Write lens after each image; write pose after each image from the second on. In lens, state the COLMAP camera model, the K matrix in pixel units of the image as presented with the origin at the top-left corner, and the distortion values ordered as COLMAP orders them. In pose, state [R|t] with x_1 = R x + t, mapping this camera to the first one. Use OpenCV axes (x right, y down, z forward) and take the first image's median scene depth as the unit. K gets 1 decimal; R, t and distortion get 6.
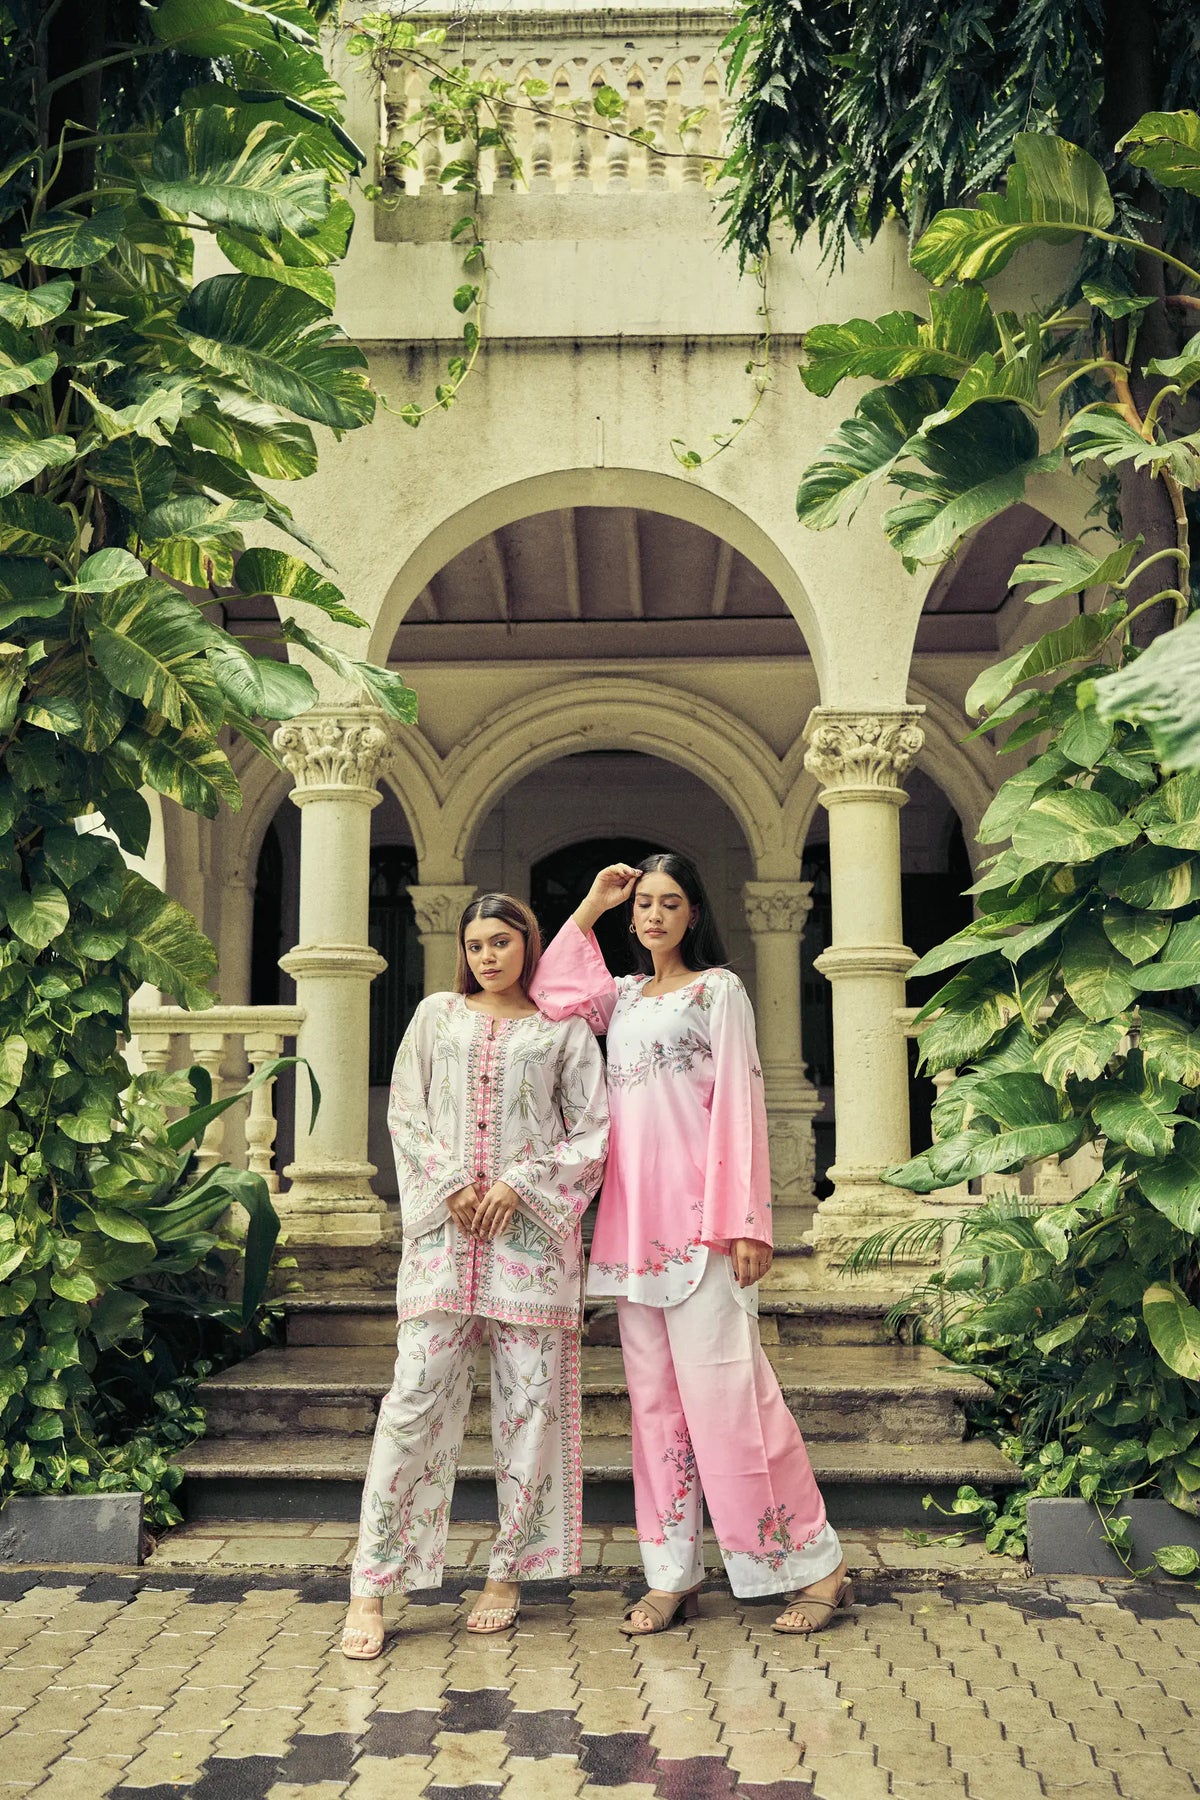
lens RADIAL K [[1703.0, 0, 600.0], [0, 1703.0, 900.0], [0, 0, 1]] dist [-0.007282, -0.000163]
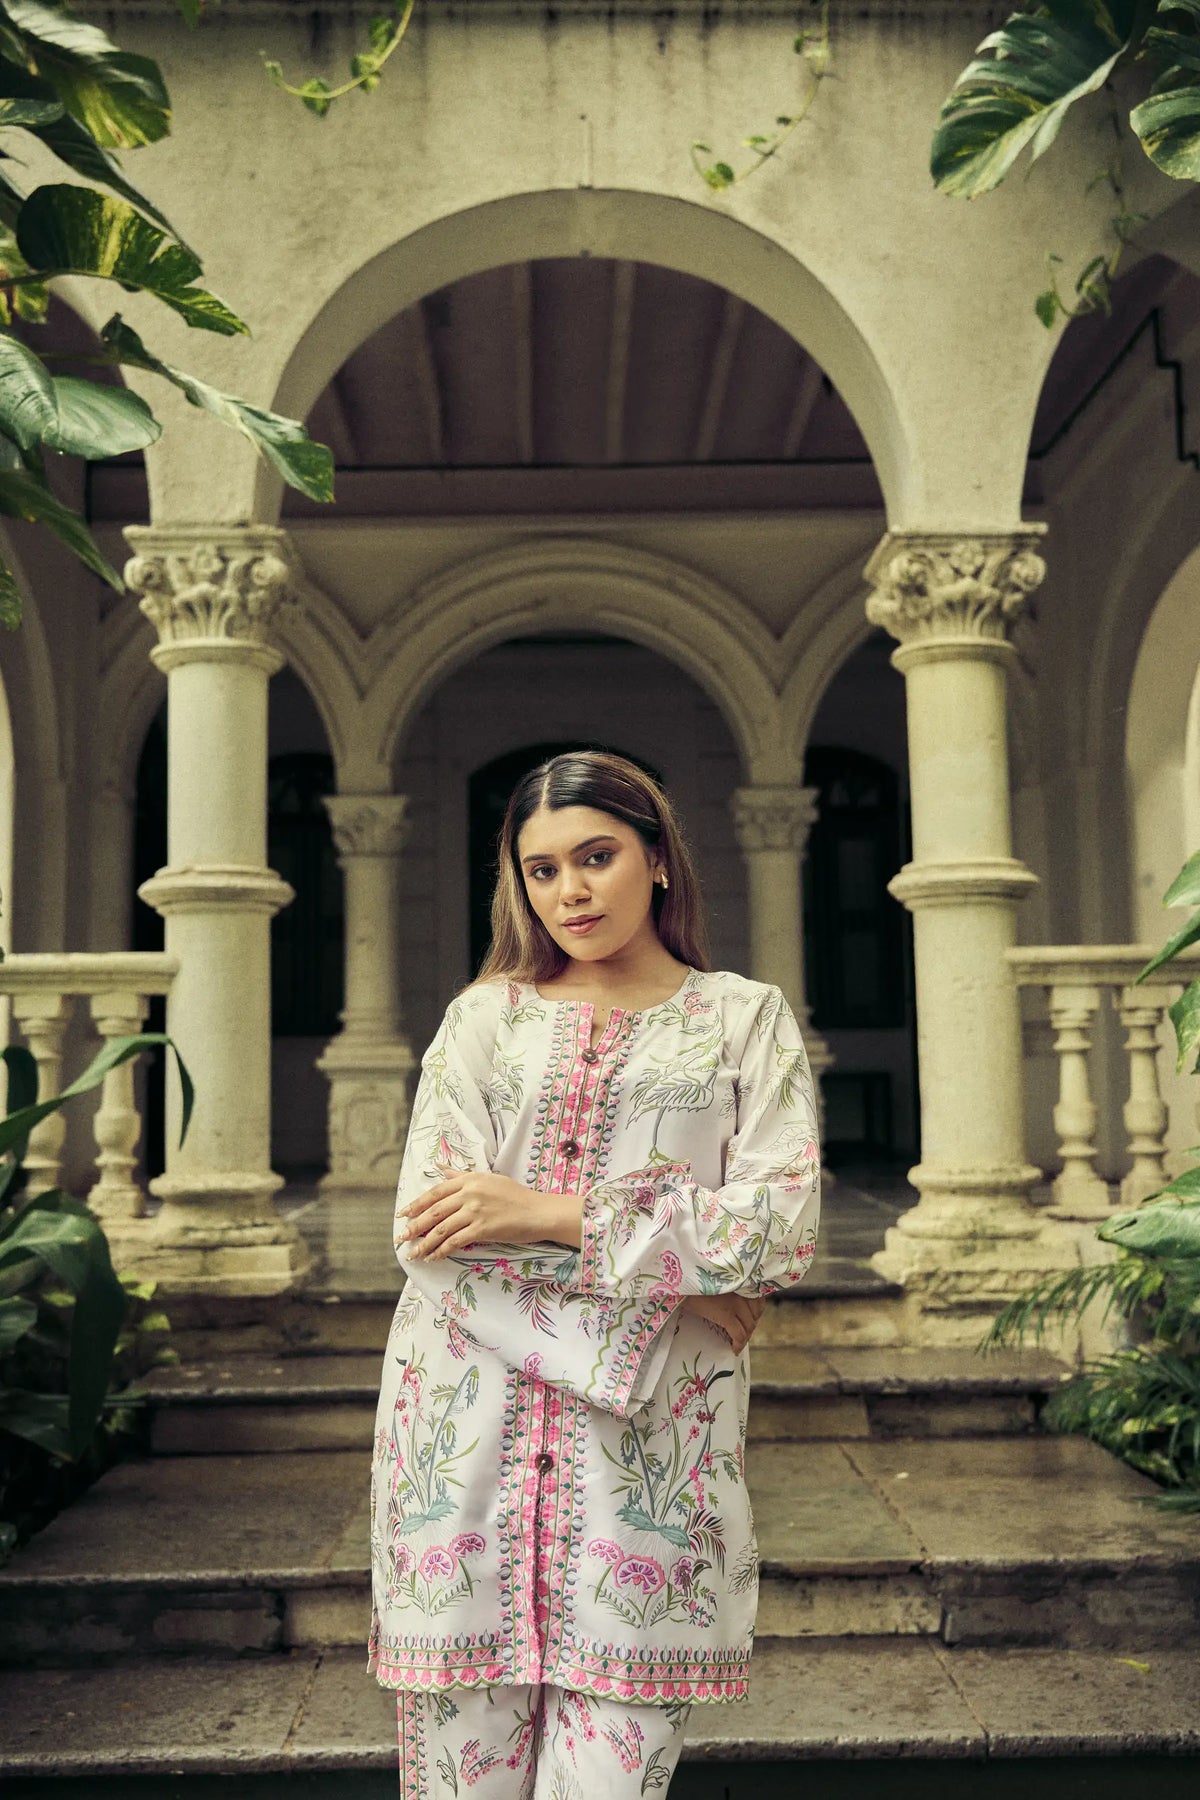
lens RADIAL K [[1730.6, 0, 600.0], [0, 1730.6, 900.0], [0, 0, 1]] dist [0.007945, 0.002857]
pose [[0.998974, -0.009349, 0.044317, -0.029830], [0.007414, 0.999020, 0.043634, 0.010021], [-0.044681, -0.043261, 0.998064, 0.276172]]
